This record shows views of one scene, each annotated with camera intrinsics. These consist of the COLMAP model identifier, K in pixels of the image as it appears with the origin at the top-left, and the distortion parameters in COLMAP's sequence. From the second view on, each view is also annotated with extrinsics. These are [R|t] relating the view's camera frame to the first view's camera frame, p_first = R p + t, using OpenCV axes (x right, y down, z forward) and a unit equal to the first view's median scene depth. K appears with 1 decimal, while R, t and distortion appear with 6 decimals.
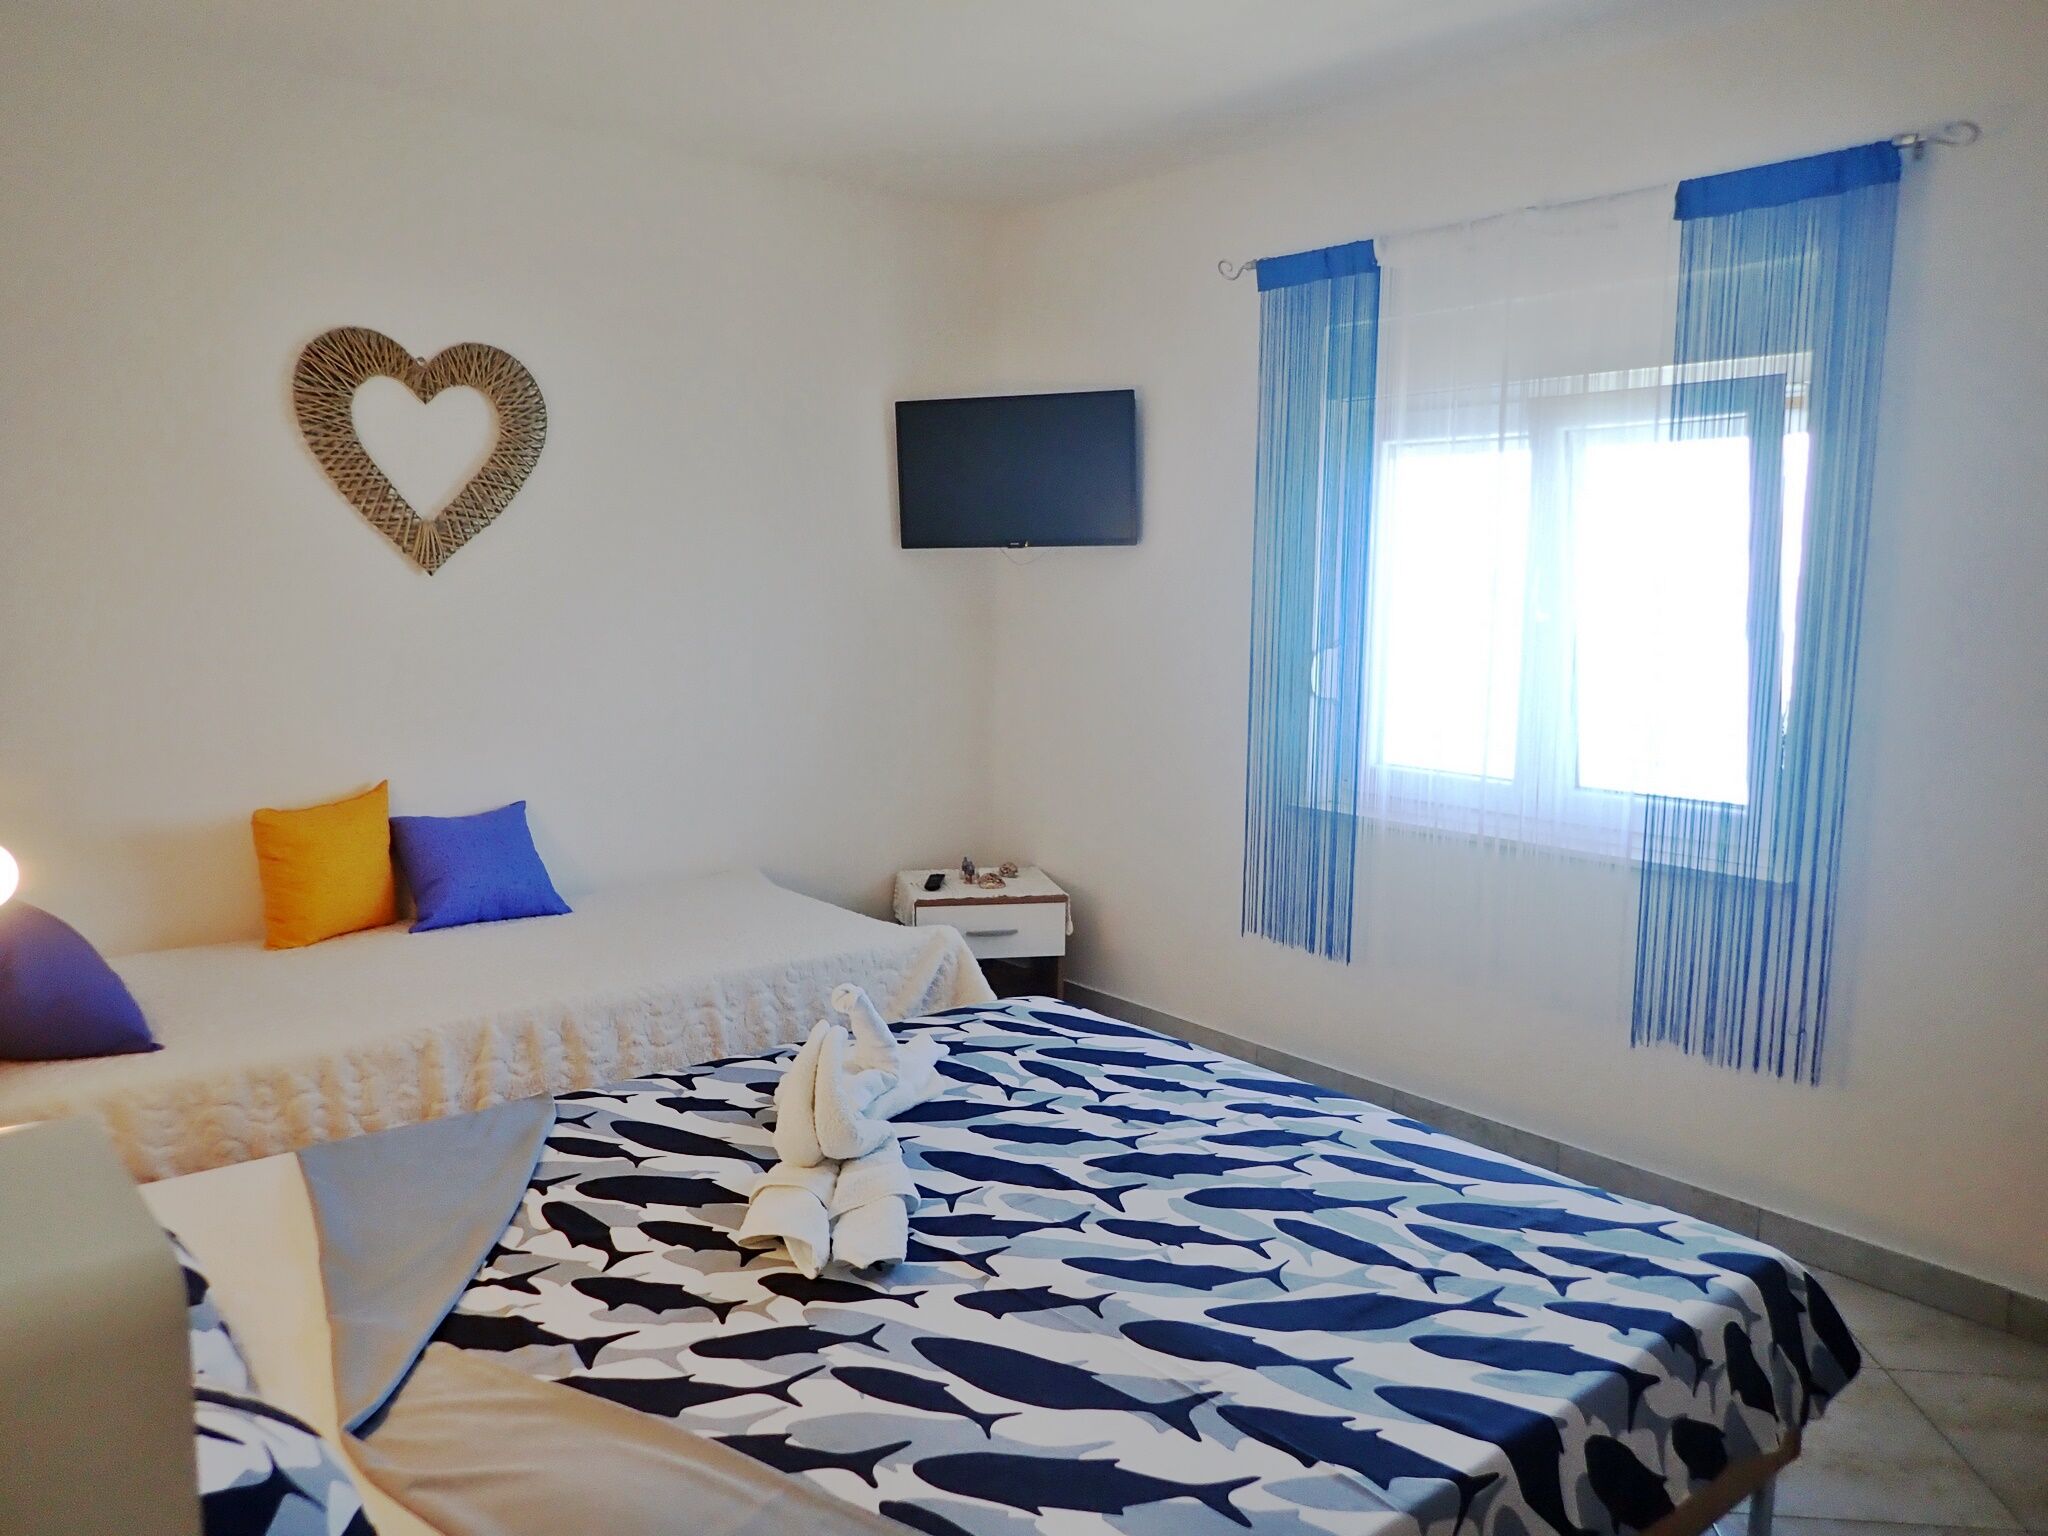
lens RADIAL K [[1467.5, 0, 1024.0], [0, 1467.5, 768.0], [0, 0, 1]] dist [0.001502, 0.001966]
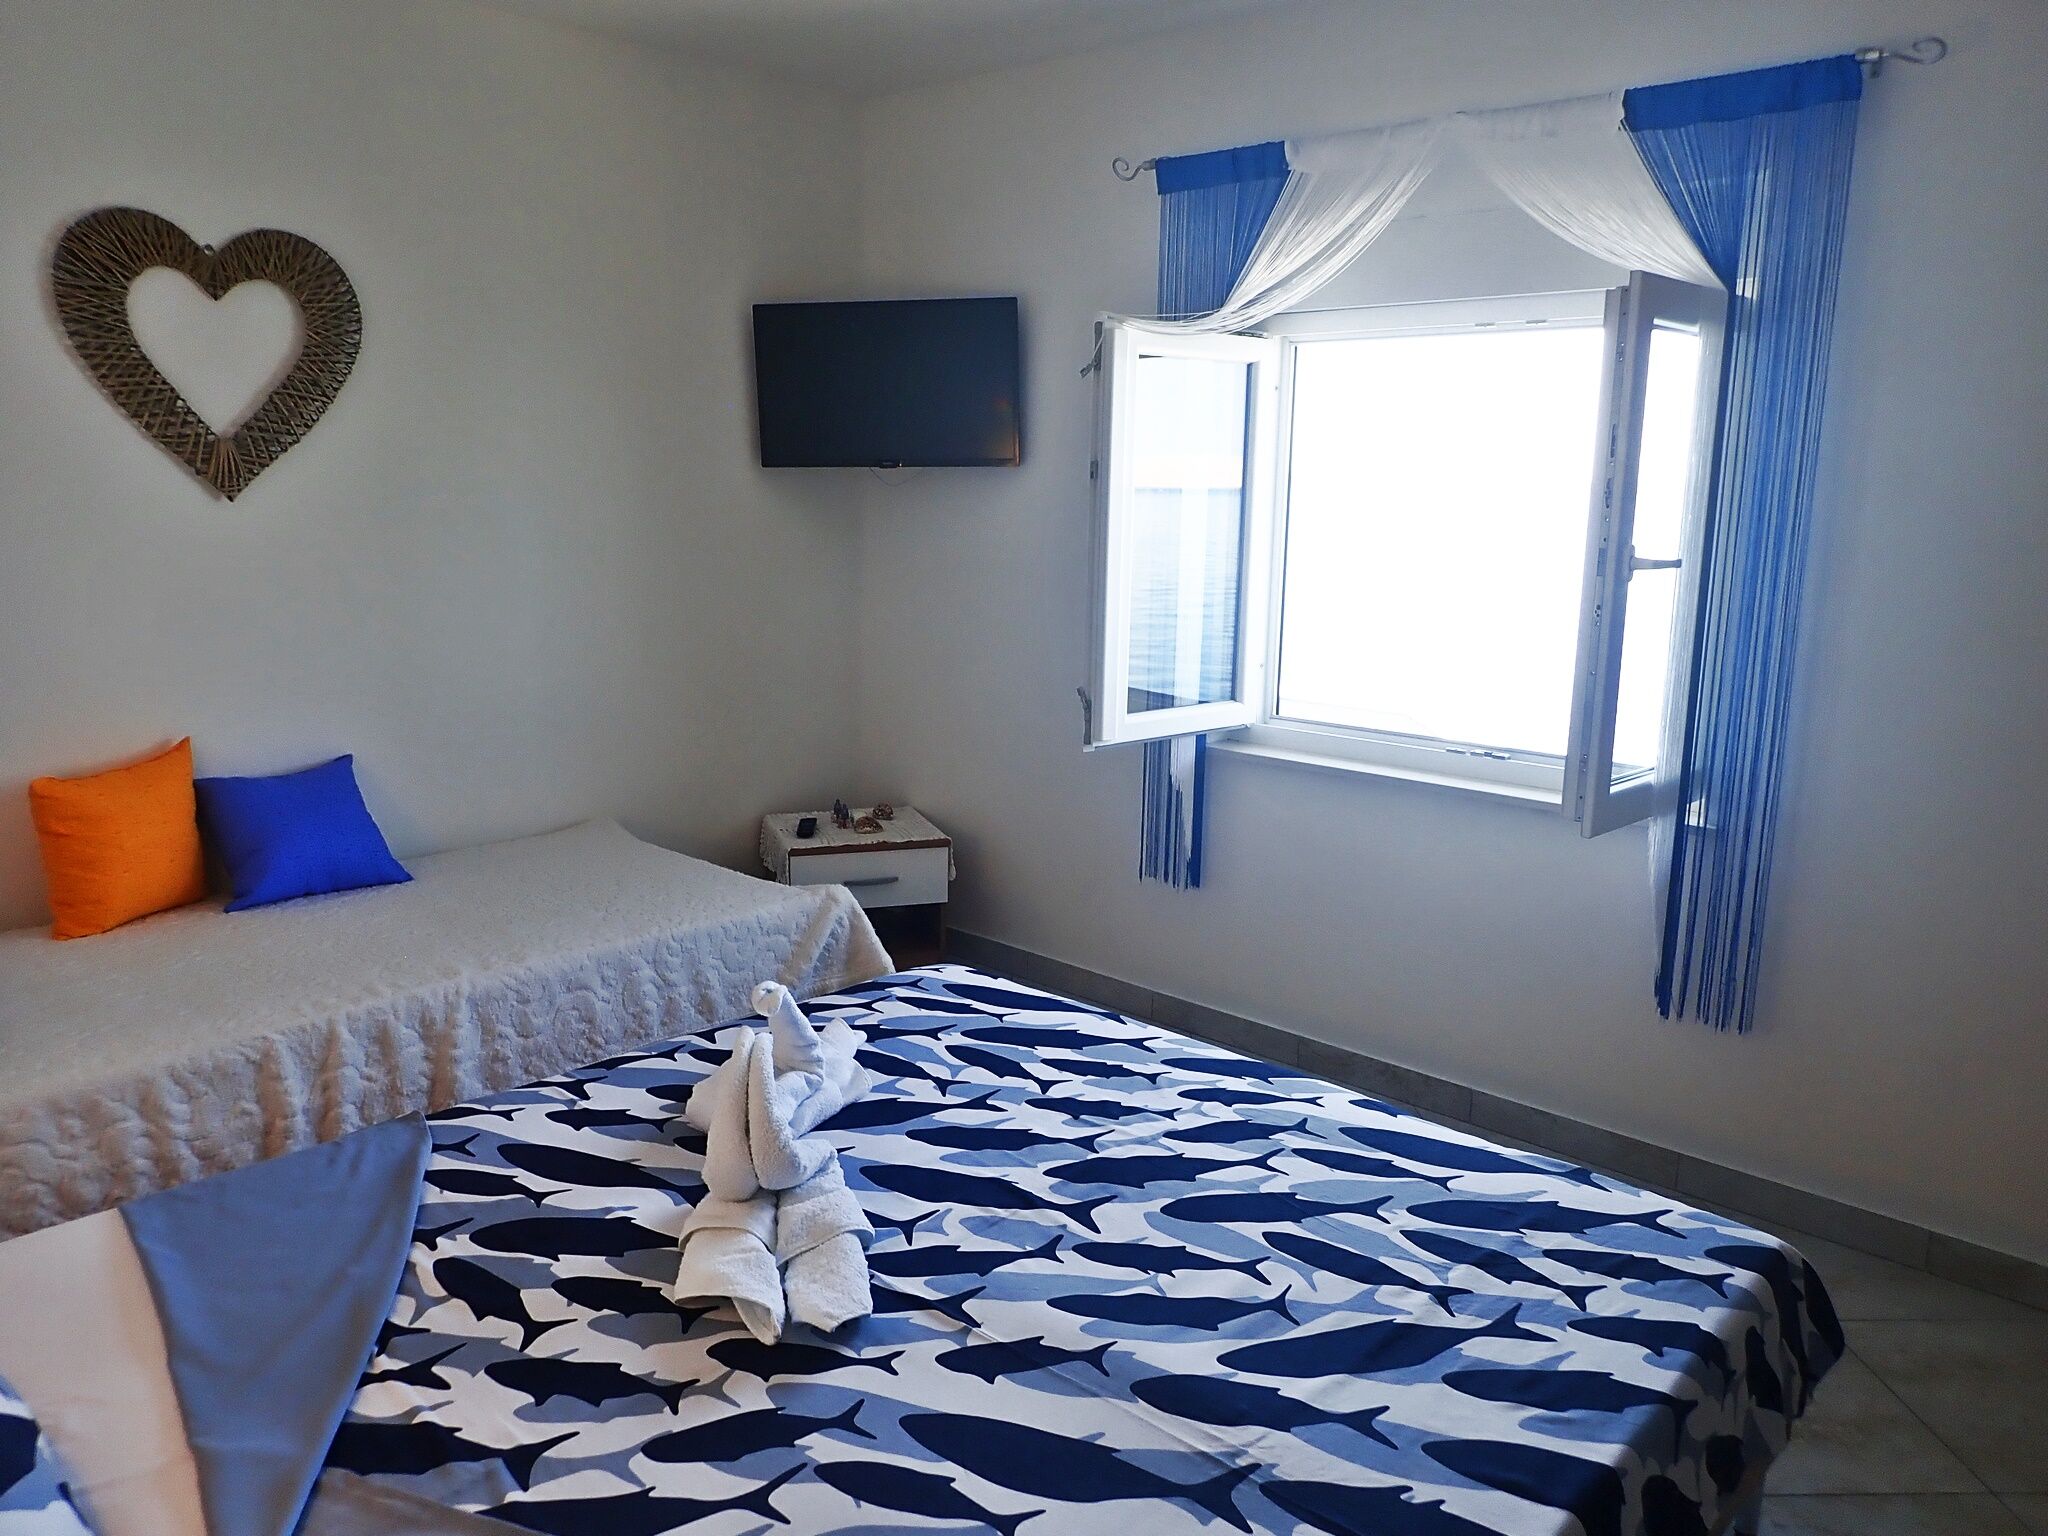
lens RADIAL K [[1470.1, 0, 1015.3], [0, 1470.1, 763.2], [0, 0, 1]] dist [0.001386, -0.001980]
pose [[0.992515, -0.018217, 0.120753, -0.085371], [0.010572, 0.997916, 0.063653, -0.044814], [-0.121661, -0.061900, 0.990640, 0.118375]]
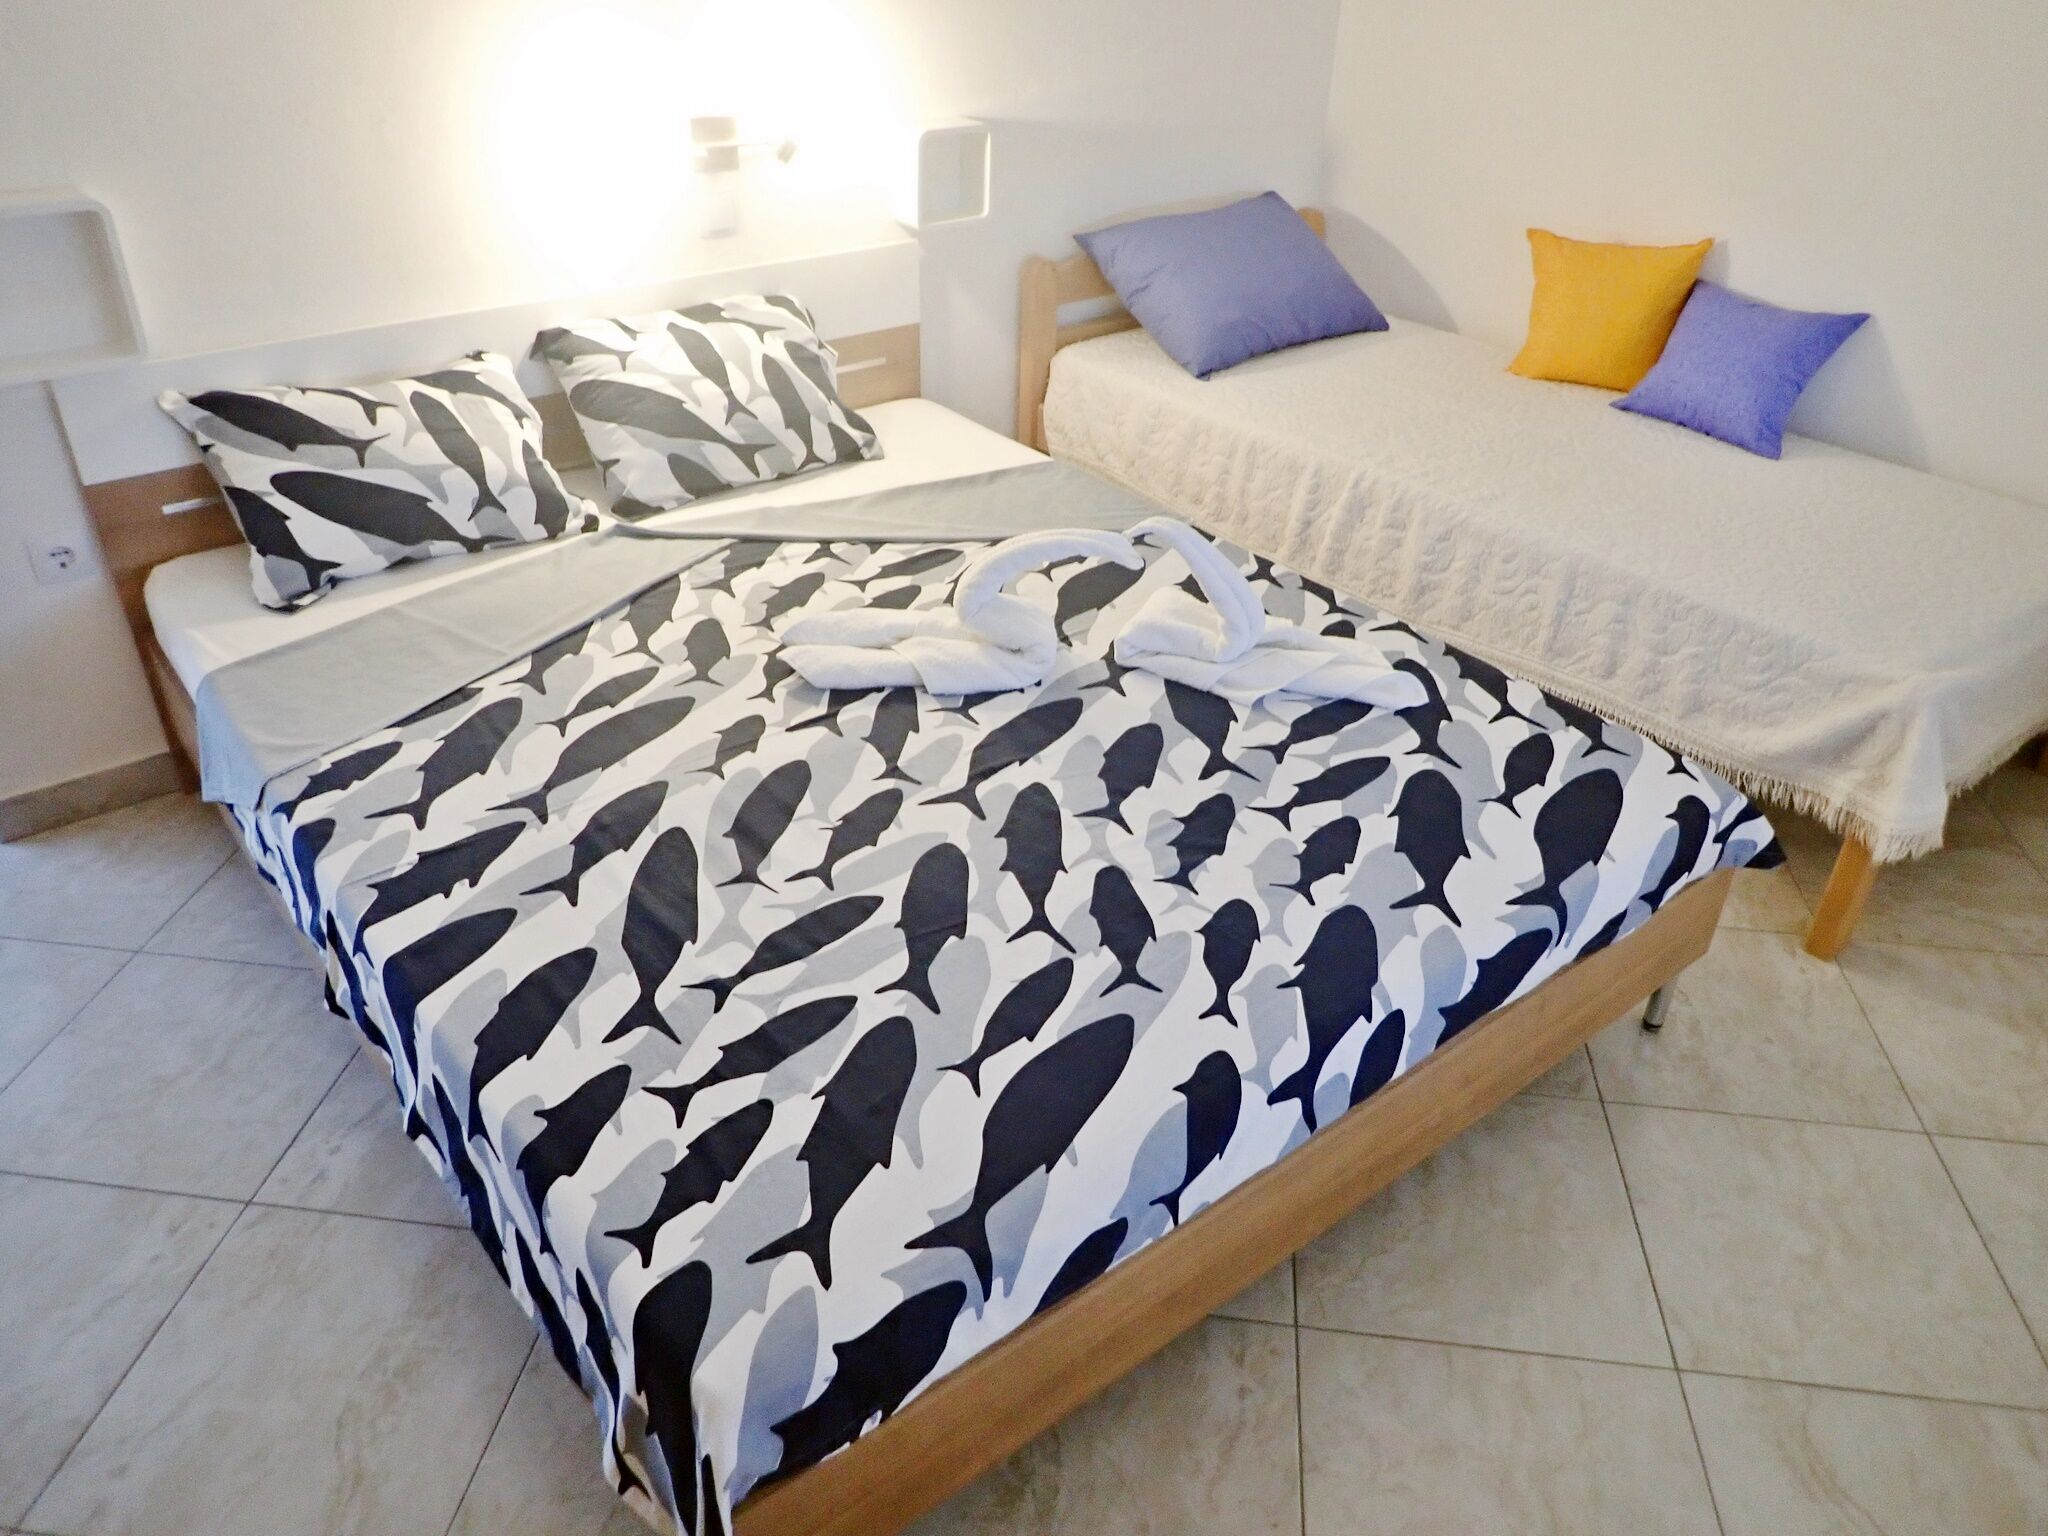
lens RADIAL K [[1524.2, 0, 1017.8], [0, 1524.2, 771.4], [0, 0, 1]] dist [-0.000550, -0.000960]
pose [[-0.030091, 0.516311, -0.855872, 0.847614], [-0.147241, 0.844629, 0.514705, -0.209528], [0.988643, 0.141507, 0.050606, 0.979881]]
